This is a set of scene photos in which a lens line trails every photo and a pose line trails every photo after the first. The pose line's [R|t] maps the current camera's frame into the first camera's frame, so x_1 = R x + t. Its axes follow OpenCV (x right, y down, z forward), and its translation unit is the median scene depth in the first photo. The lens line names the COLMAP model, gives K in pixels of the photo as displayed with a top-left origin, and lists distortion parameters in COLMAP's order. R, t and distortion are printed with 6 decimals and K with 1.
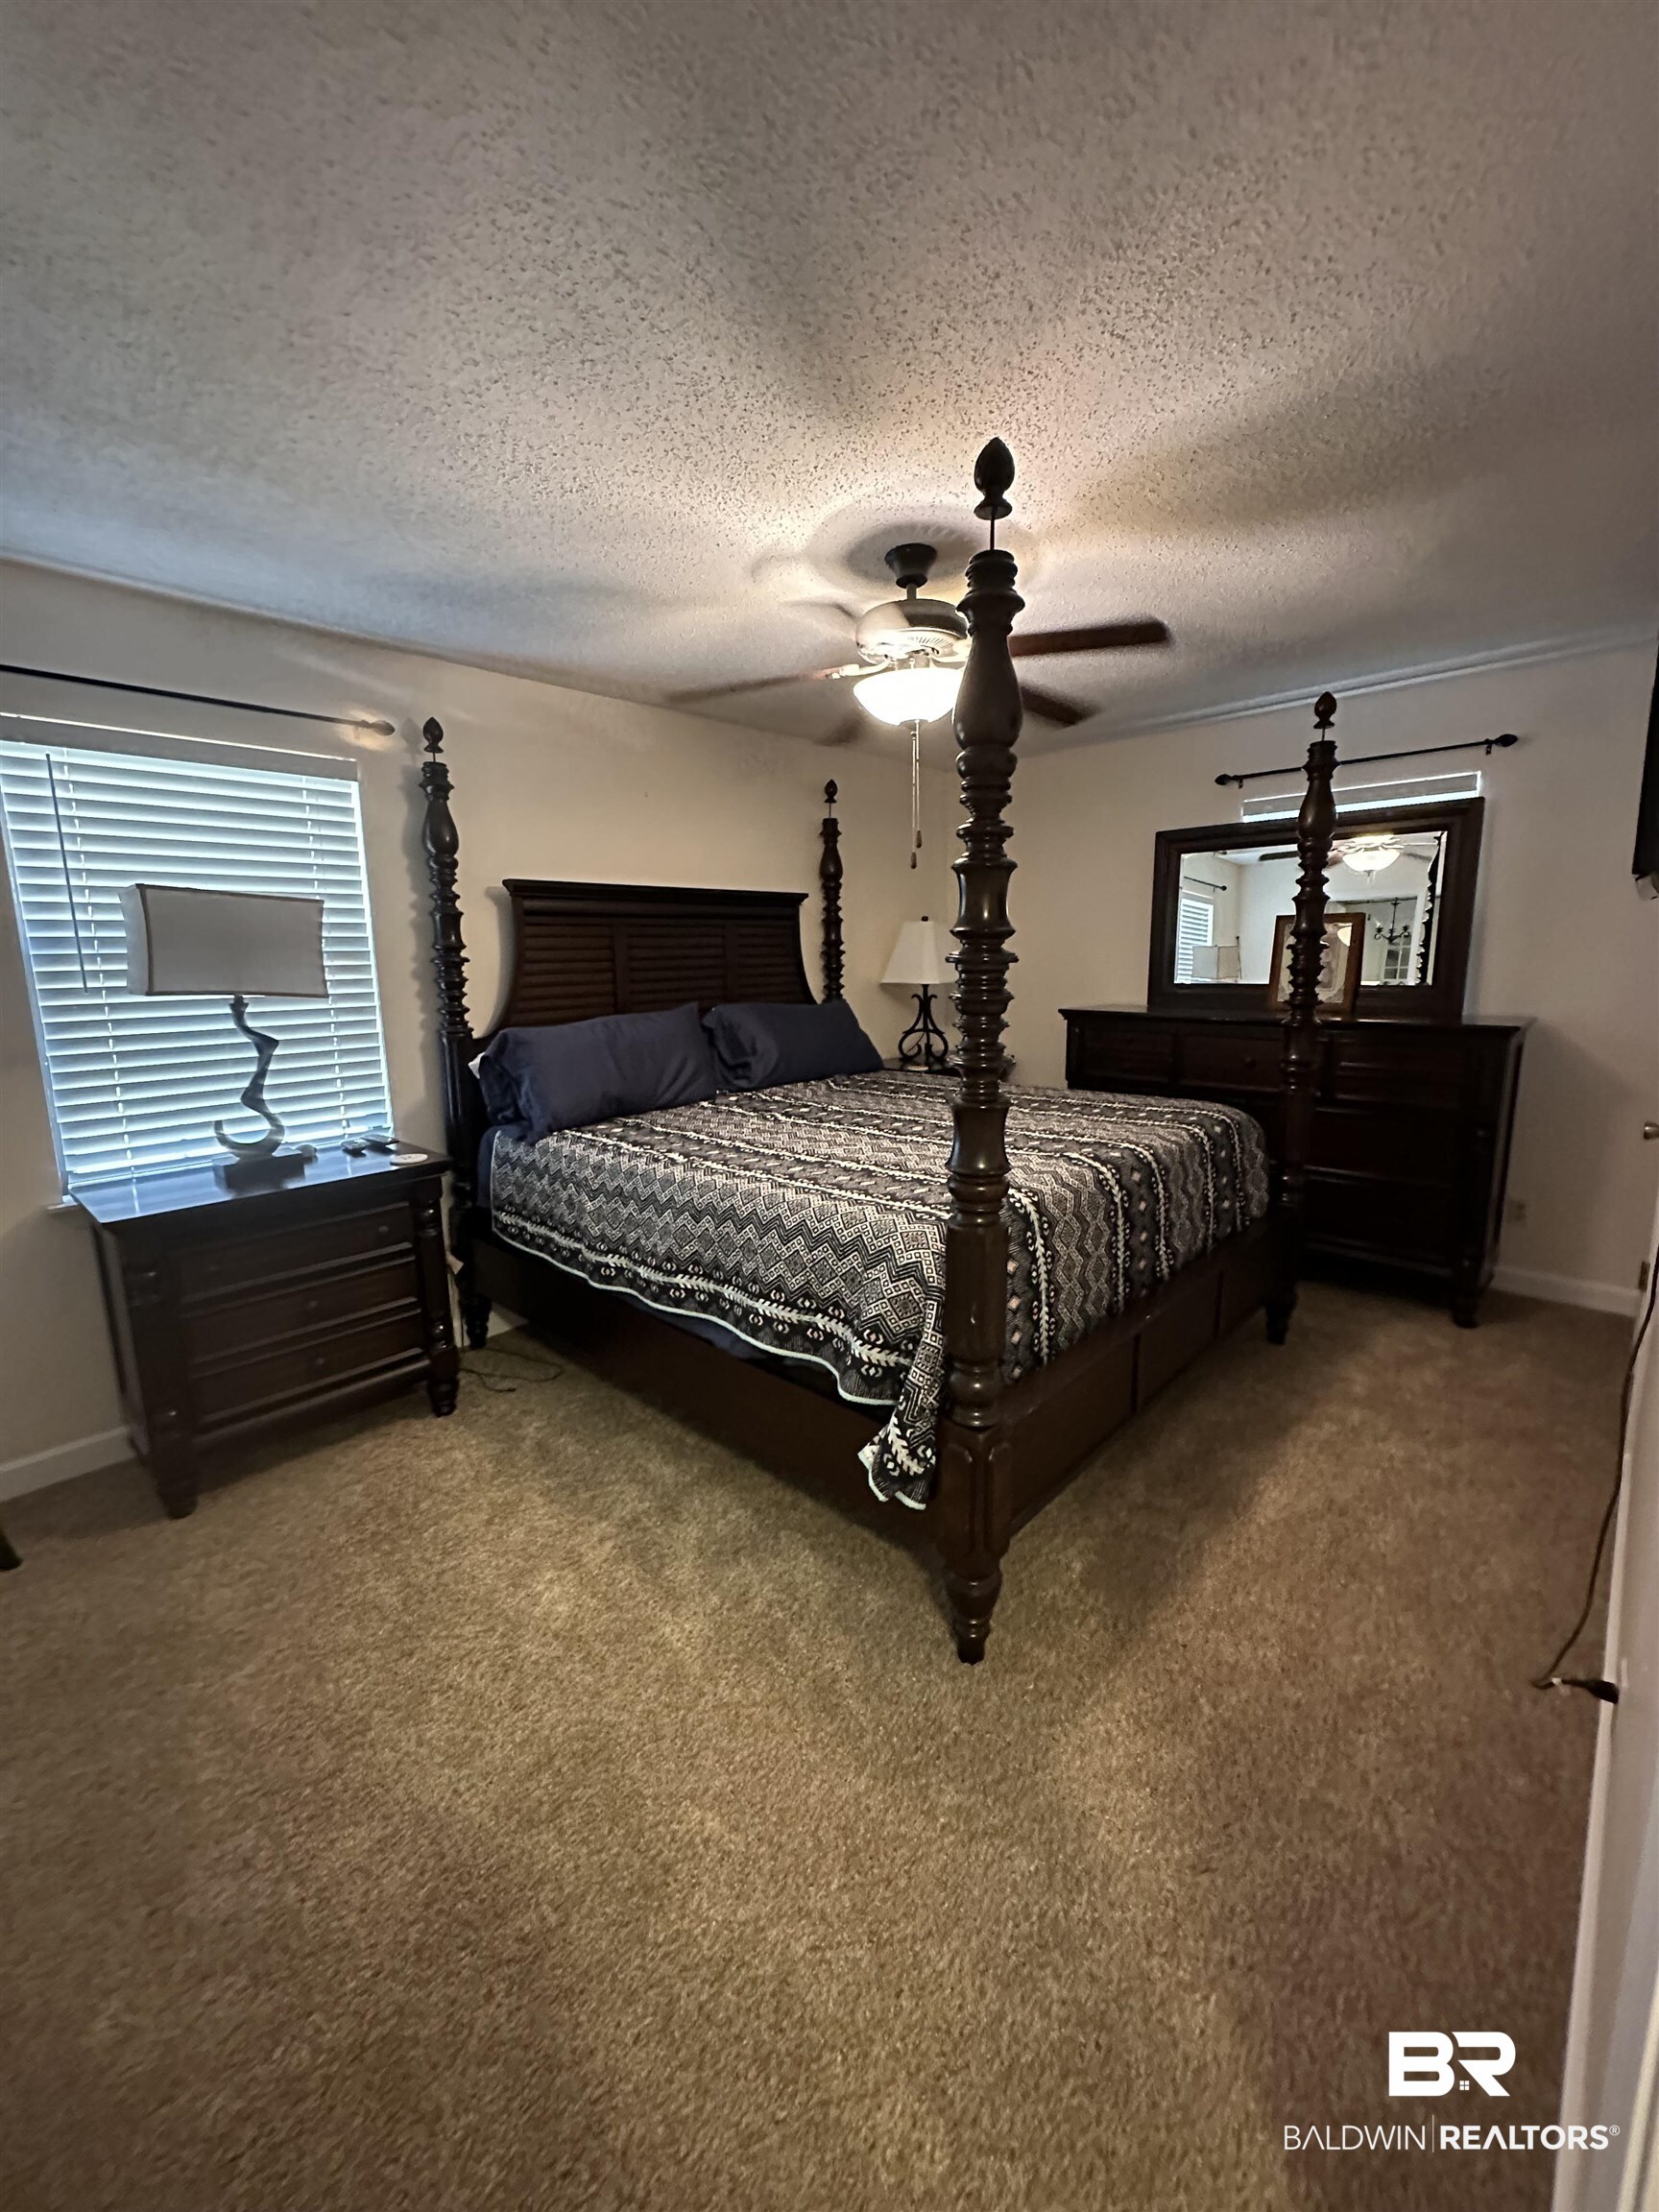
lens RADIAL K [[885.3, 0, 829.9], [0, 885.3, 1108.8], [0, 0, 1]] dist [-0.000161, 0.000067]
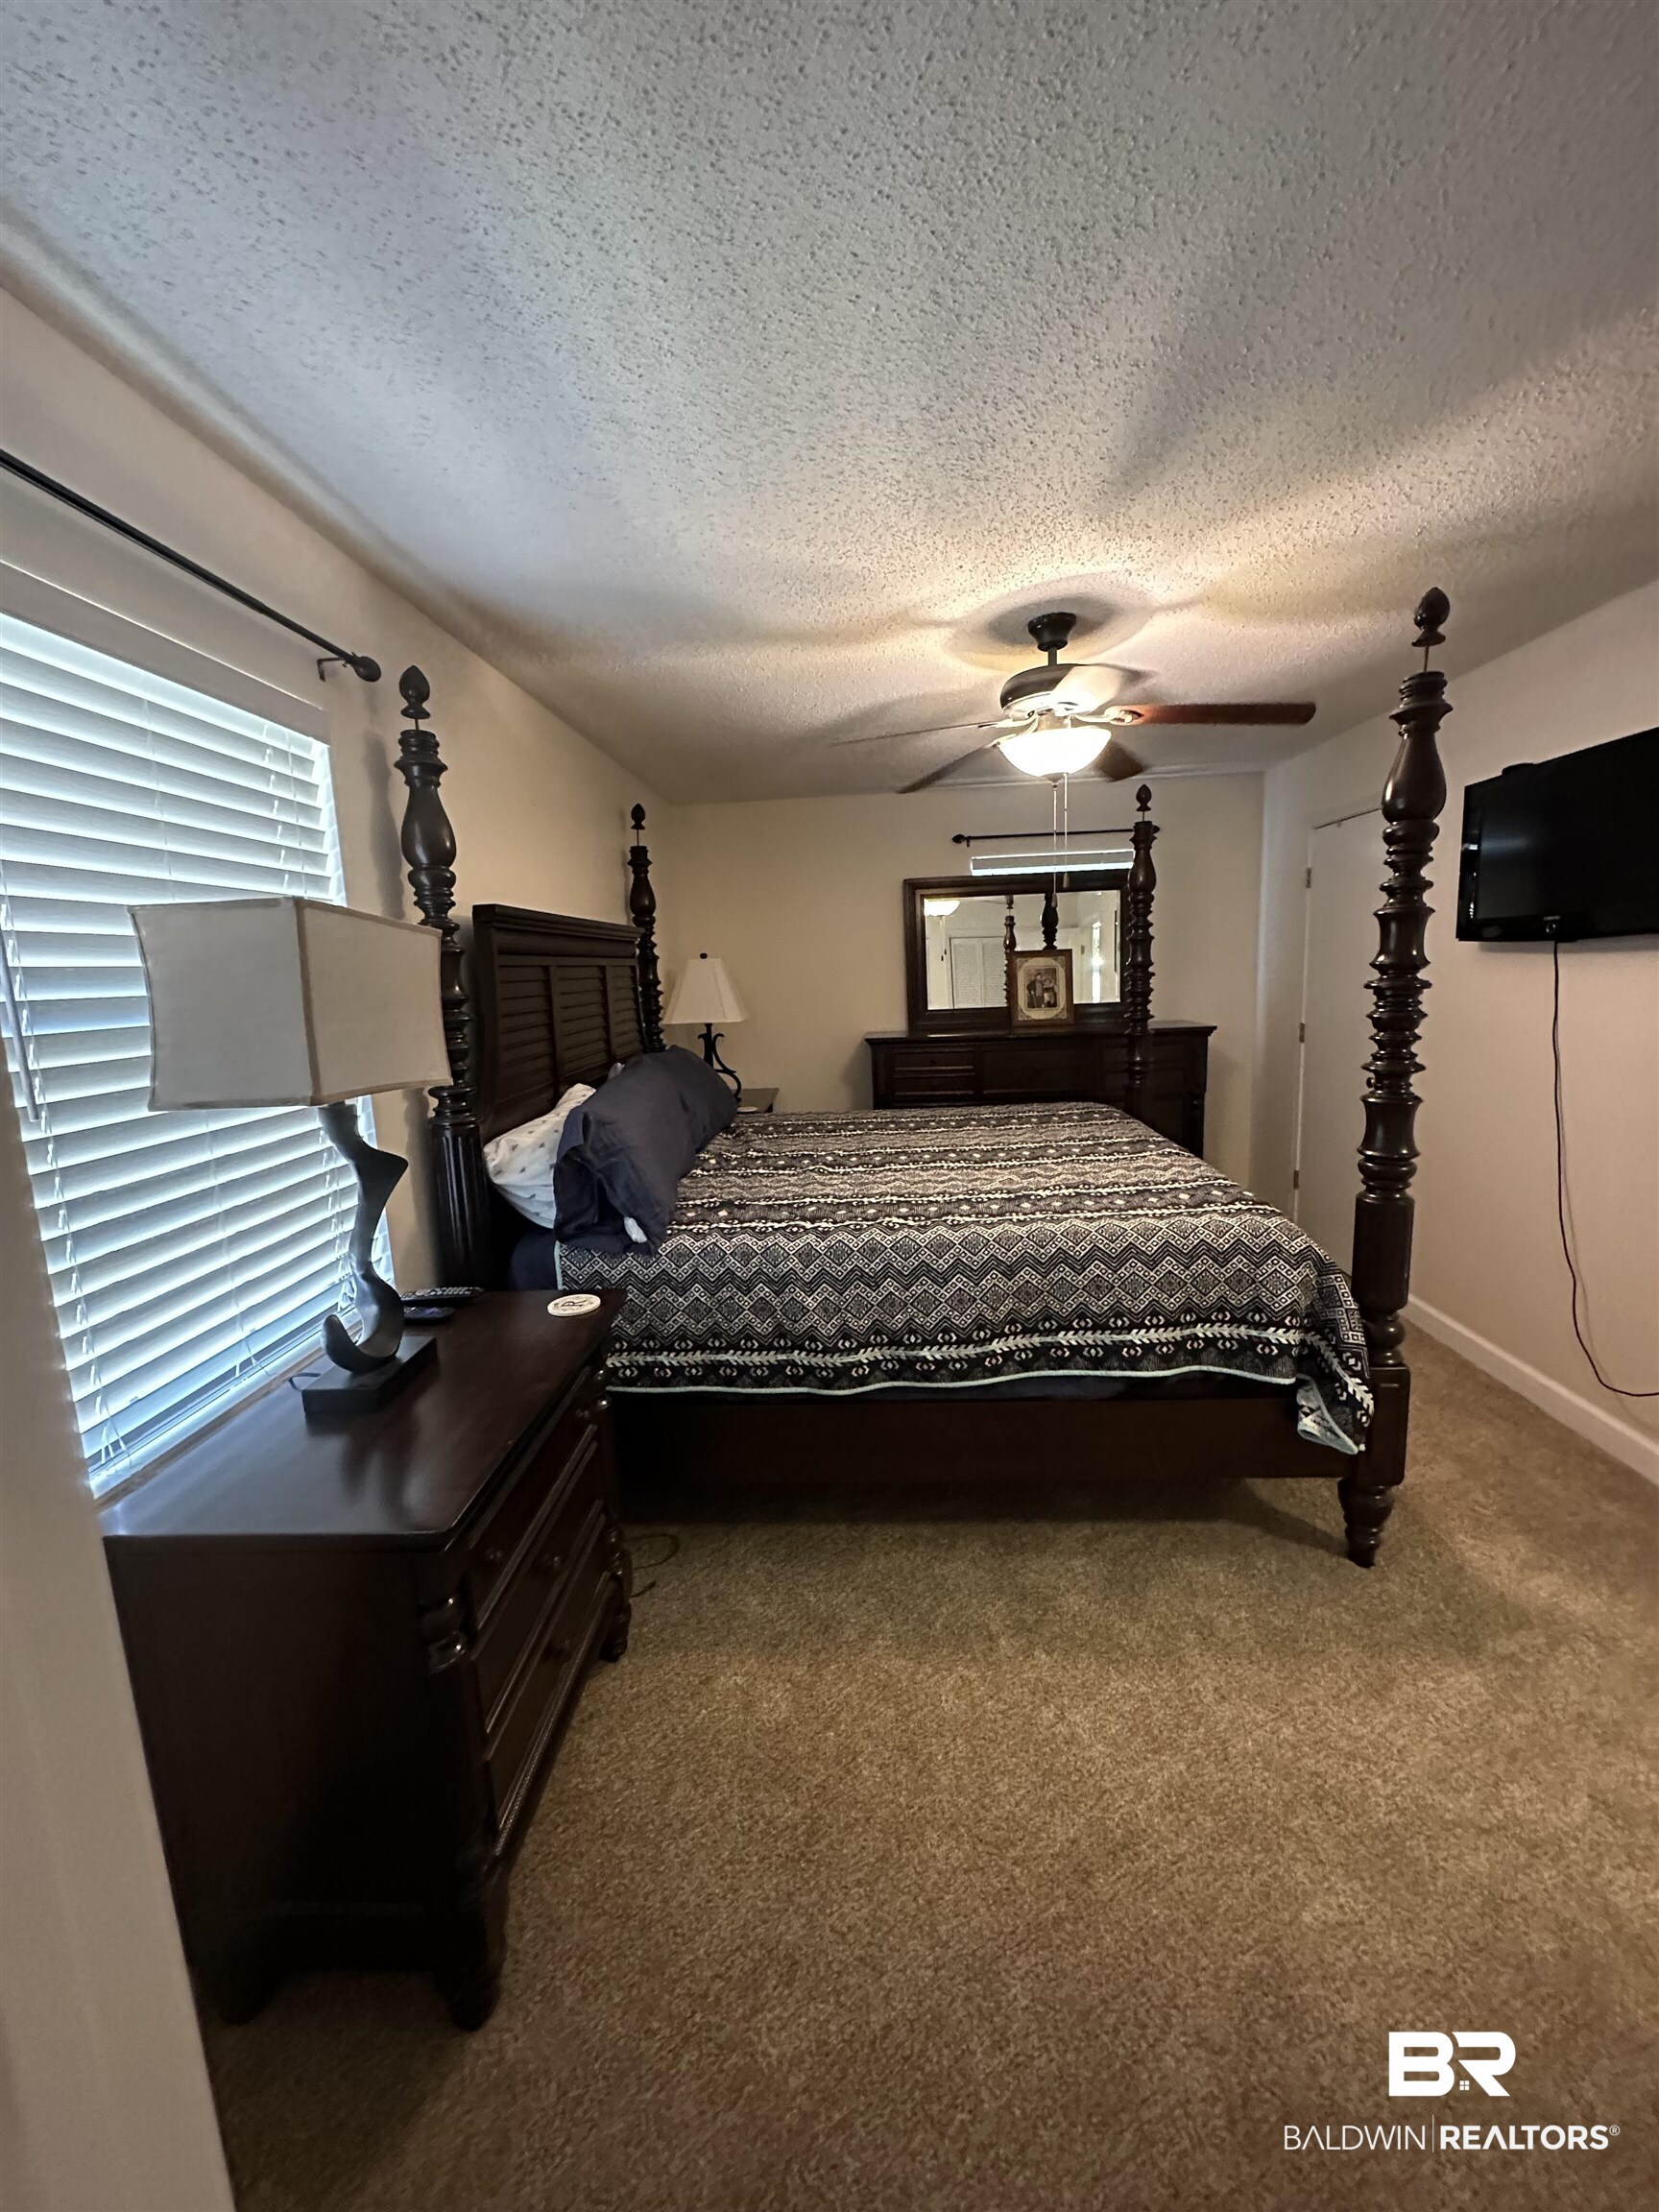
lens RADIAL K [[889.5, 0, 829.5], [0, 889.5, 1109.6], [0, 0, 1]] dist [-0.001829, 0.000029]
pose [[0.758888, -0.116006, 0.640806, -0.818829], [0.141436, 0.989878, 0.011701, -0.080181], [-0.635677, 0.081753, 0.767614, 0.360362]]
